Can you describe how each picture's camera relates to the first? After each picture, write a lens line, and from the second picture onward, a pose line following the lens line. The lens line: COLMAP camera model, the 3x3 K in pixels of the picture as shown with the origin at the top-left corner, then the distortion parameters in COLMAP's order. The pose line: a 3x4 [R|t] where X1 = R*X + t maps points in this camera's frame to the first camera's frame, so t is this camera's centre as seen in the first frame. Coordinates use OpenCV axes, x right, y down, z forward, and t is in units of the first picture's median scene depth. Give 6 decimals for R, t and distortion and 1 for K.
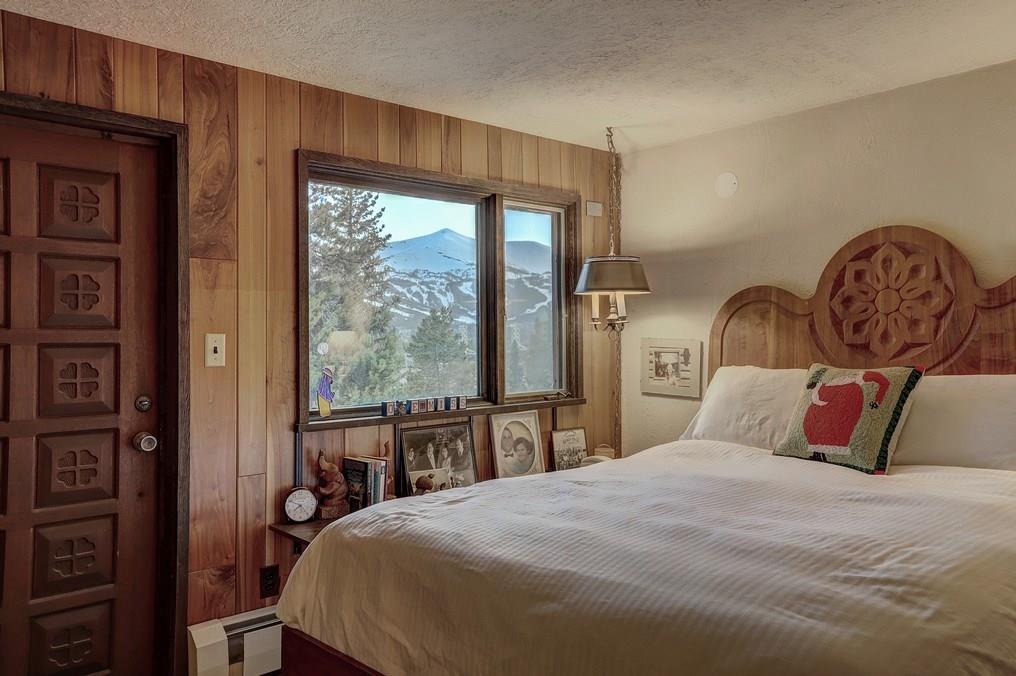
lens RADIAL K [[777.0, 0, 510.5], [0, 777.0, 337.4], [0, 0, 1]] dist [-0.015912, 0.003252]
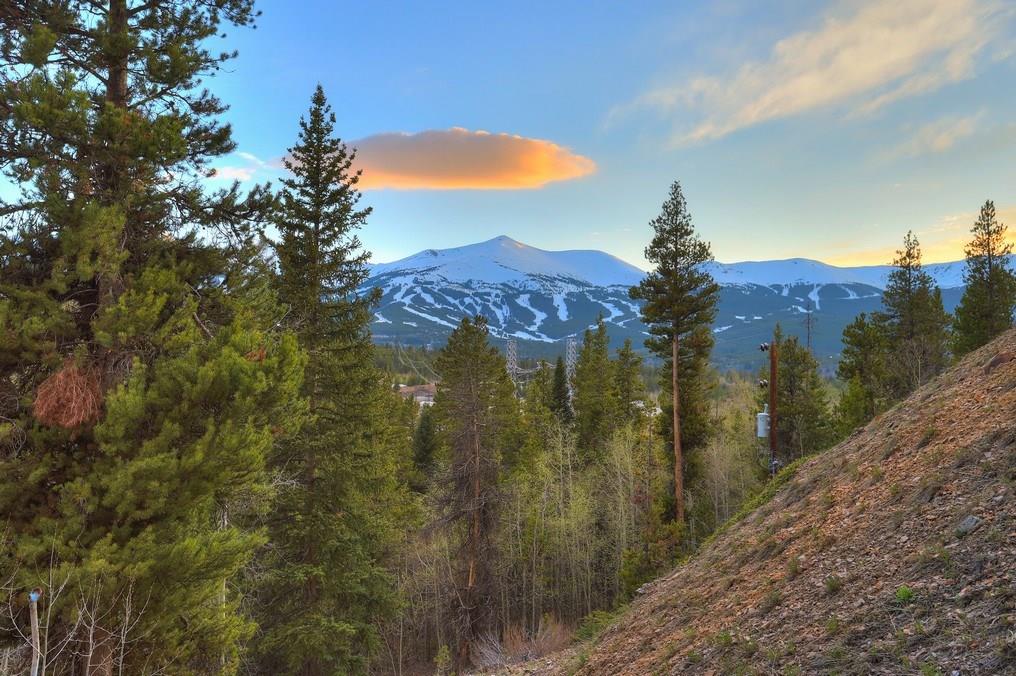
lens RADIAL K [[841.9, 0, 499.0], [0, 841.9, 341.7], [0, 0, 1]] dist [0.014415, 0.001835]
pose [[0.996008, 0.023730, -0.086049, 0.091964], [-0.025067, 0.999581, -0.014496, 0.011200], [0.085669, 0.016595, 0.996185, 0.464817]]
